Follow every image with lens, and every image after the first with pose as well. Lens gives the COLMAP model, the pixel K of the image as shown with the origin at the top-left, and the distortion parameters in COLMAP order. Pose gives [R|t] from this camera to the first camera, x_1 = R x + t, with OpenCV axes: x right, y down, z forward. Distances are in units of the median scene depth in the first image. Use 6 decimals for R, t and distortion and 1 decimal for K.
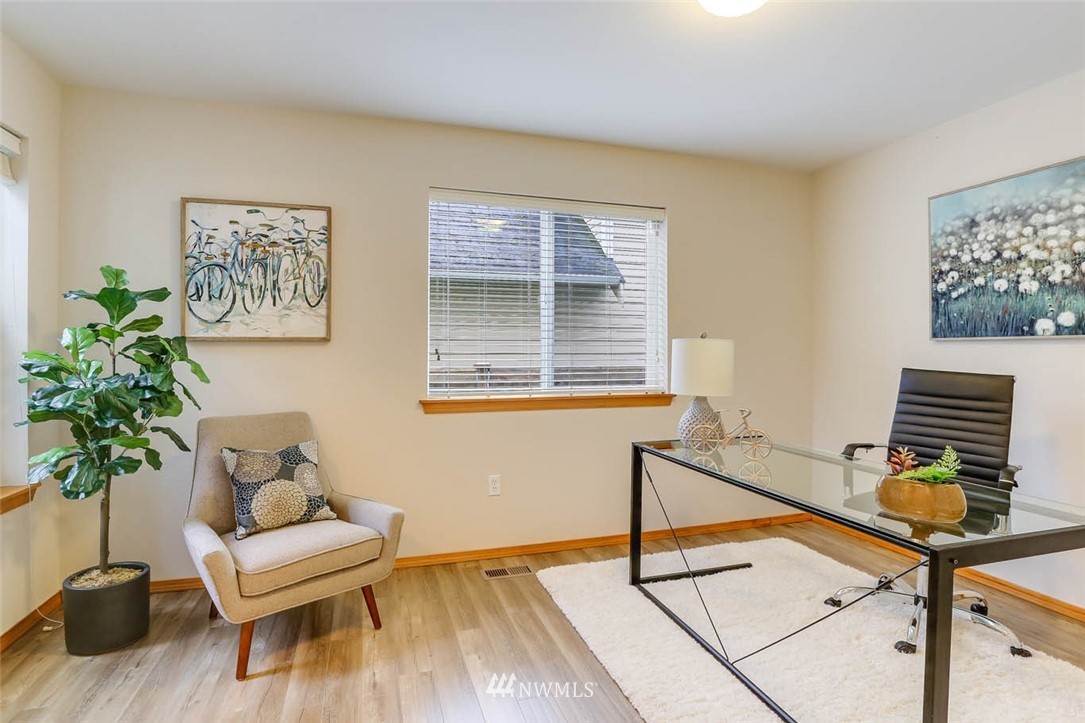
lens RADIAL K [[554.6, 0, 536.4], [0, 554.6, 358.8], [0, 0, 1]] dist [-0.046449, 0.008769]
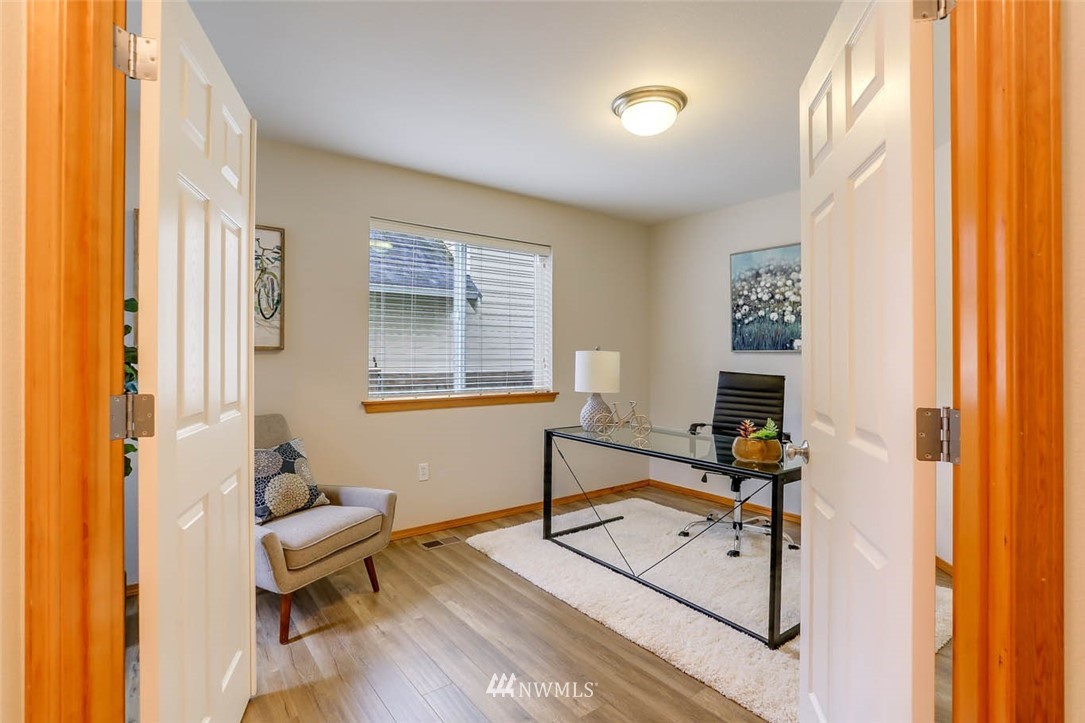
lens RADIAL K [[521.0, 0, 539.3], [0, 521.0, 357.3], [0, 0, 1]] dist [-0.040066, 0.011458]
pose [[0.940786, 0.001652, 0.338996, -0.245313], [0.001254, 0.999964, -0.008354, -0.008992], [-0.338998, 0.008285, 0.940751, -0.145588]]
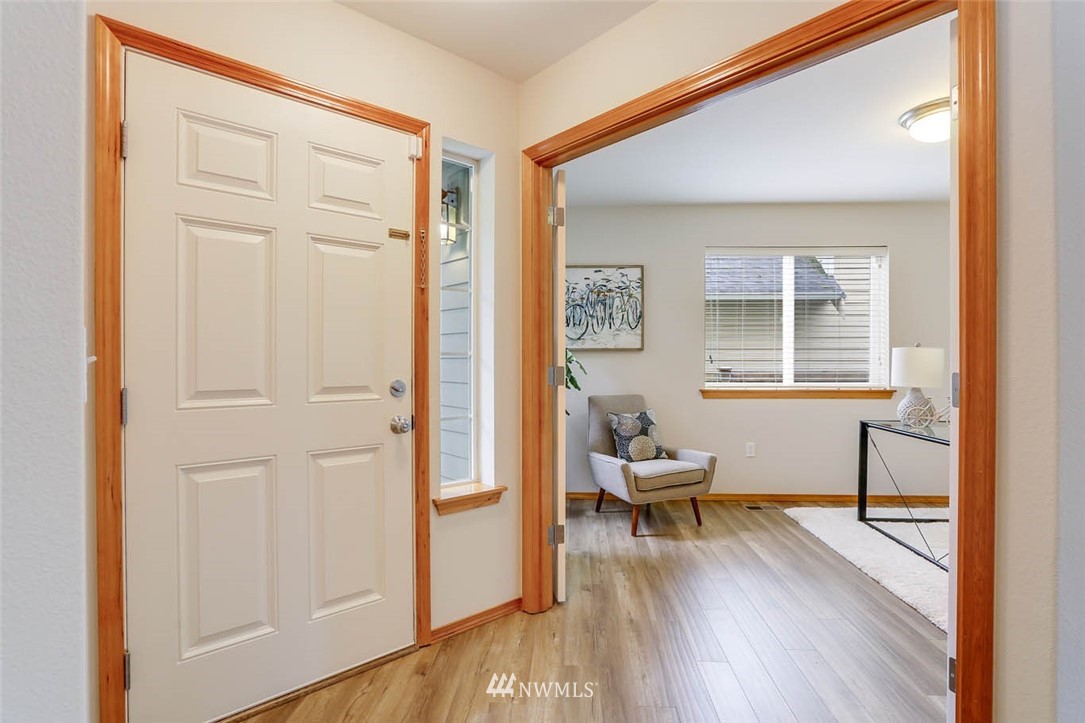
lens RADIAL K [[521.0, 0, 544.7], [0, 521.0, 364.4], [0, 0, 1]] dist [-0.040066, 0.011458]
pose [[0.936505, 0.002837, -0.350644, -0.118008], [-0.004221, 0.999986, -0.003184, 0.013911], [0.350630, 0.004462, 0.936503, -0.497740]]
